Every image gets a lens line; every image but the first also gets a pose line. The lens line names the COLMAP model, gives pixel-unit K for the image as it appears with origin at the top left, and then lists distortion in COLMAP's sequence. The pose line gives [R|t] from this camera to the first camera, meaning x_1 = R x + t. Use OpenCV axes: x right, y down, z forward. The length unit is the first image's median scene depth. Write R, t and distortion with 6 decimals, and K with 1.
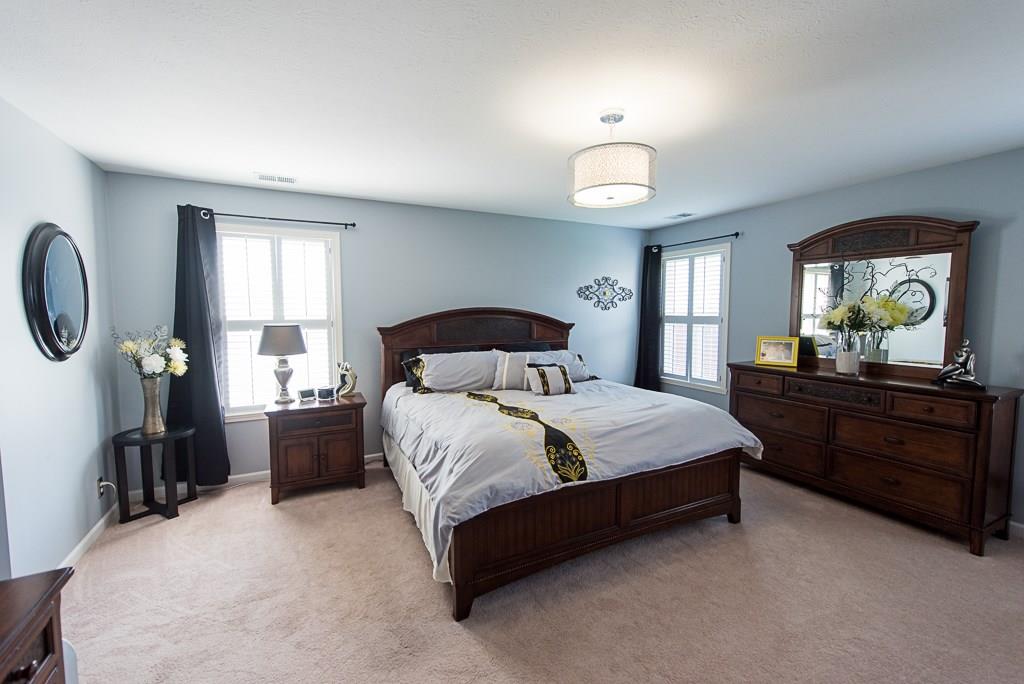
lens RADIAL K [[402.1, 0, 509.9], [0, 402.1, 365.5], [0, 0, 1]] dist [-0.000601, -0.000035]
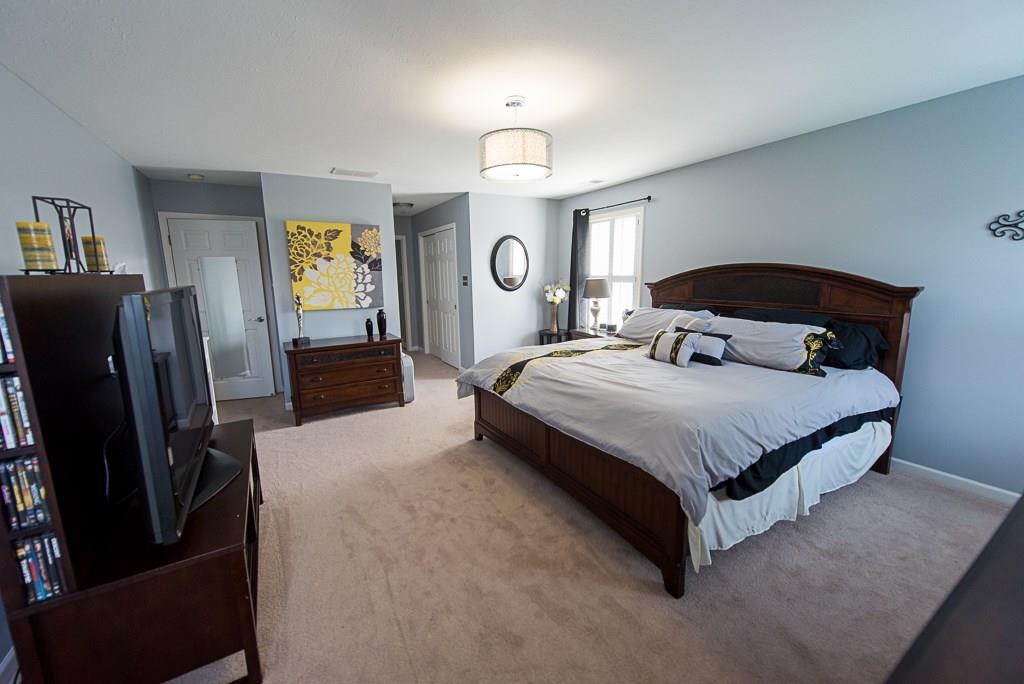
lens RADIAL K [[397.4, 0, 509.3], [0, 397.4, 341.5], [0, 0, 1]] dist [0.011152, -0.004961]
pose [[0.101946, 0.181596, -0.978075, 0.983421], [-0.105197, 0.979652, 0.170924, -0.095757], [0.989212, 0.085465, 0.118975, 0.540078]]
